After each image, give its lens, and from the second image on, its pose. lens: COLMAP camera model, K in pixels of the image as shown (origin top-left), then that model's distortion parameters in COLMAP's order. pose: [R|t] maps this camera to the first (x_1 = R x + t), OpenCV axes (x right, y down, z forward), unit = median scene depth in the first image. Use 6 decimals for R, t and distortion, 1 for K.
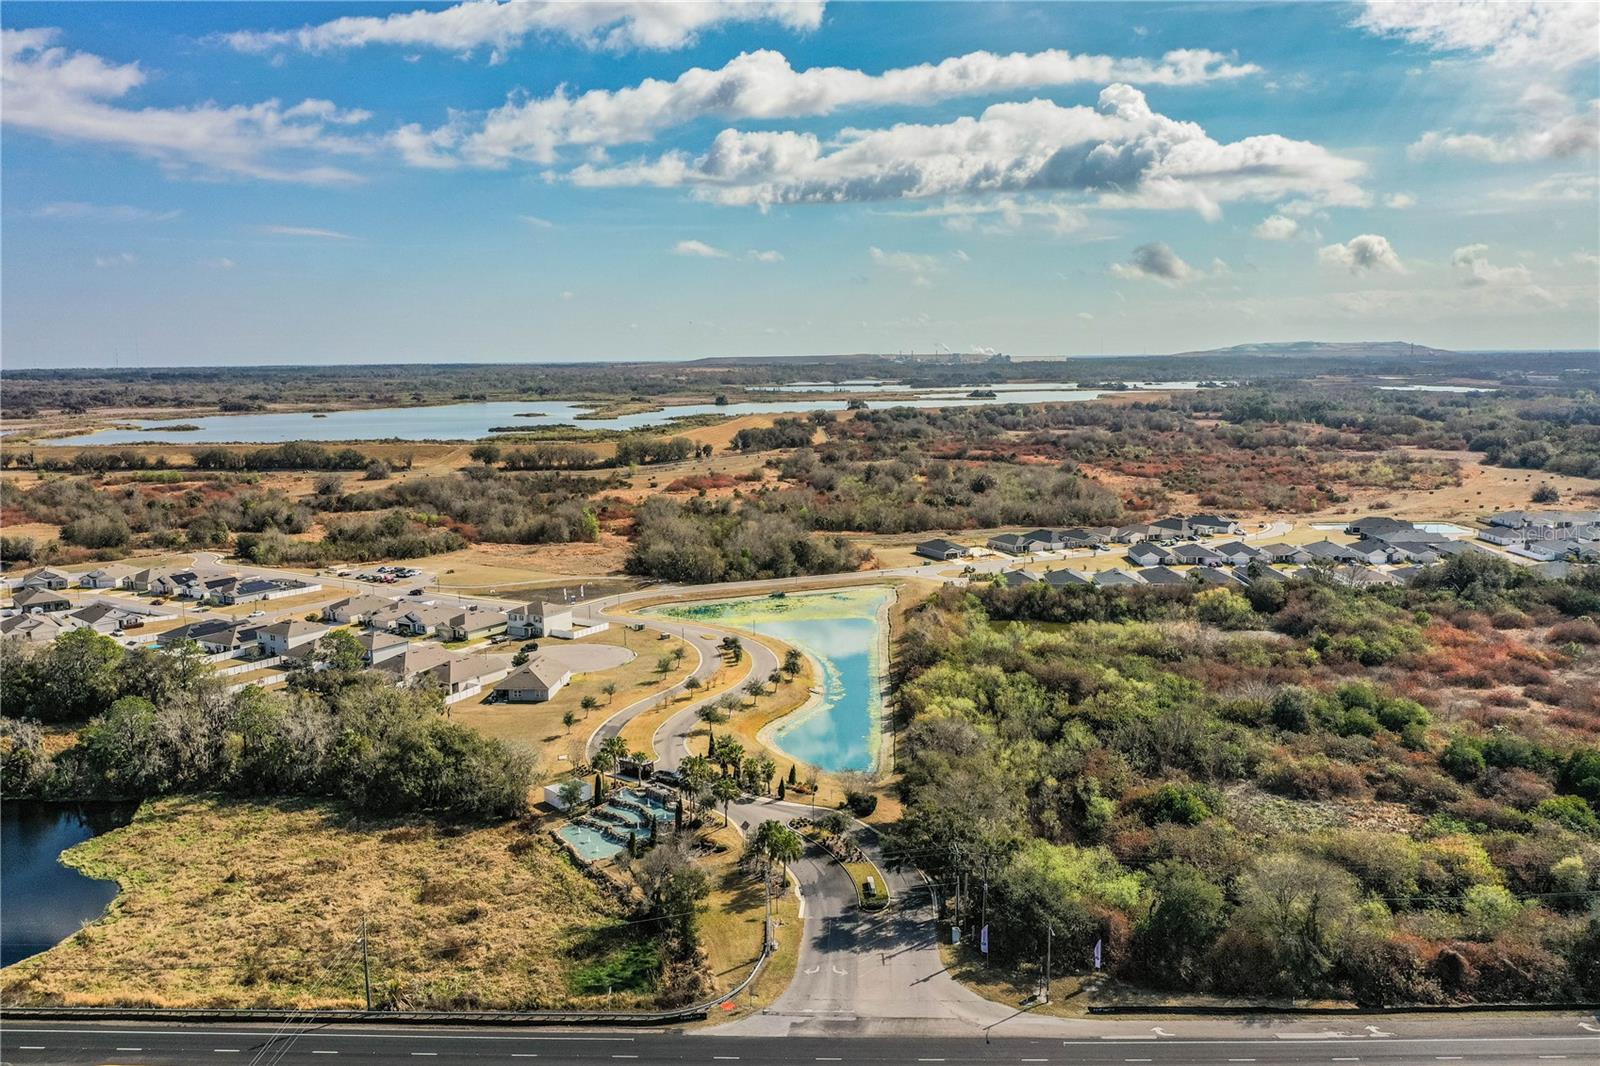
lens RADIAL K [[1266.9, 0, 806.5], [0, 1266.9, 542.7], [0, 0, 1]] dist [0.000636, -0.001567]
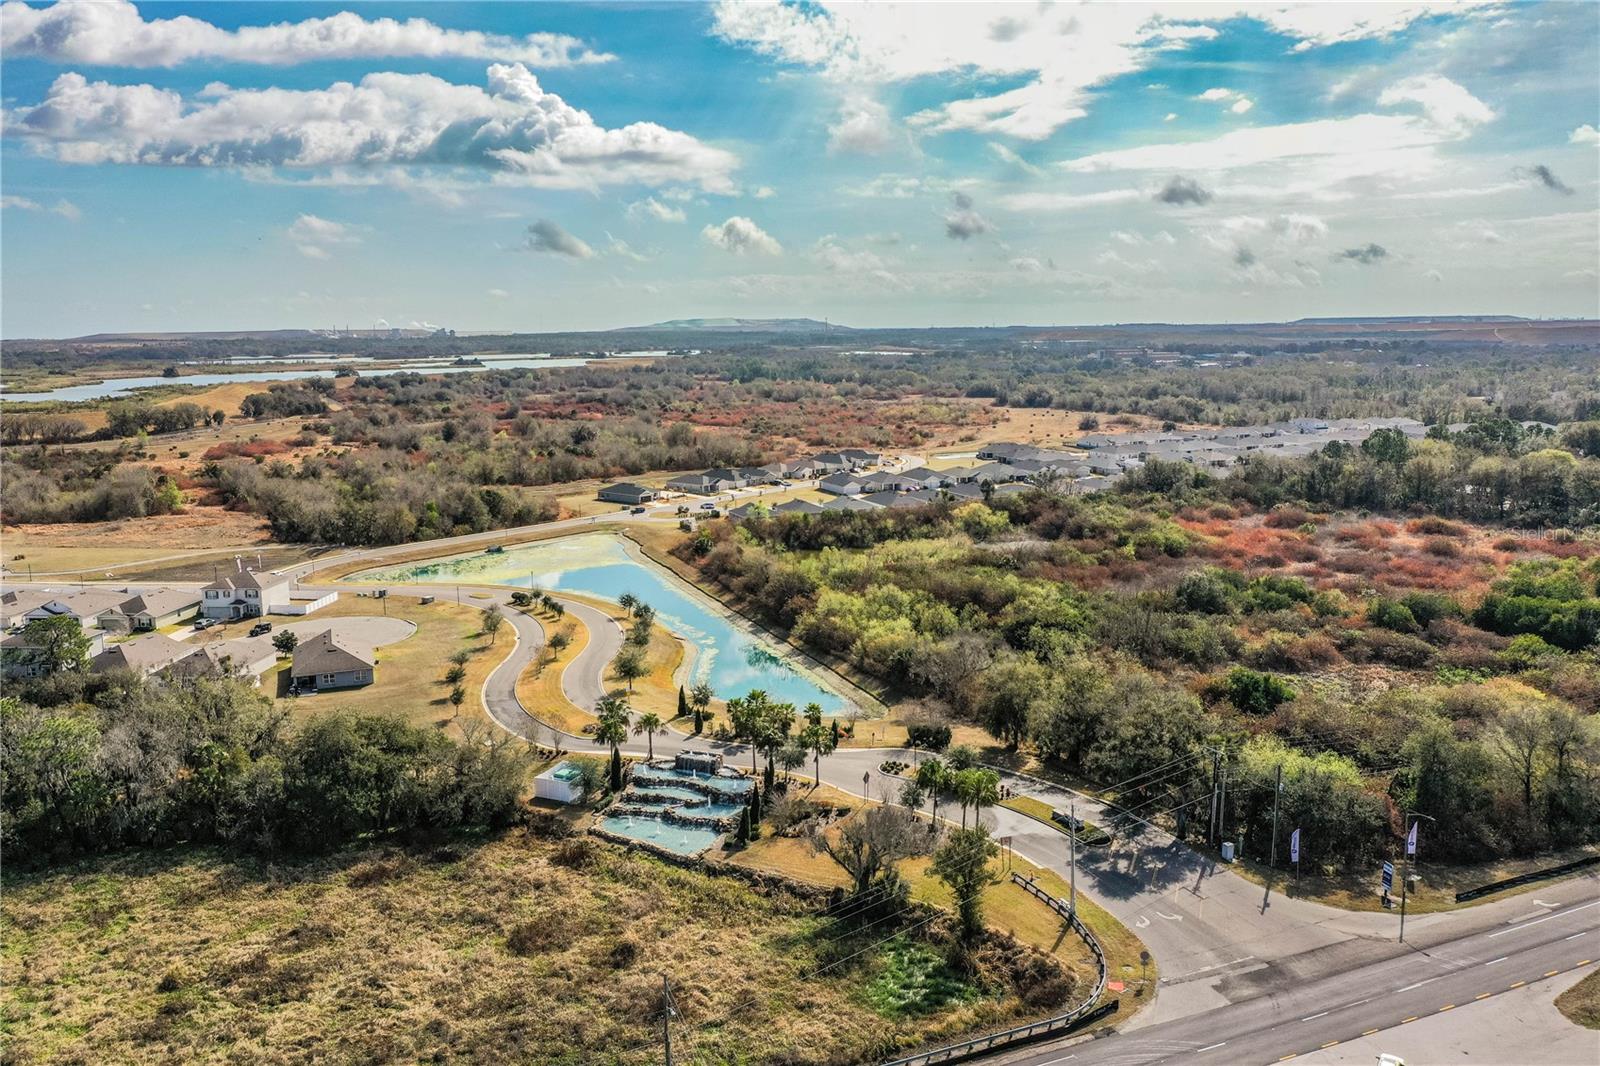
lens RADIAL K [[1266.9, 0, 791.9], [0, 1266.9, 577.1], [0, 0, 1]] dist [0.000636, -0.001567]
pose [[0.904749, -0.085765, 0.417220, -0.437701], [0.068668, 0.996075, 0.055849, 0.057035], [-0.420373, -0.021880, 0.907088, 0.334514]]
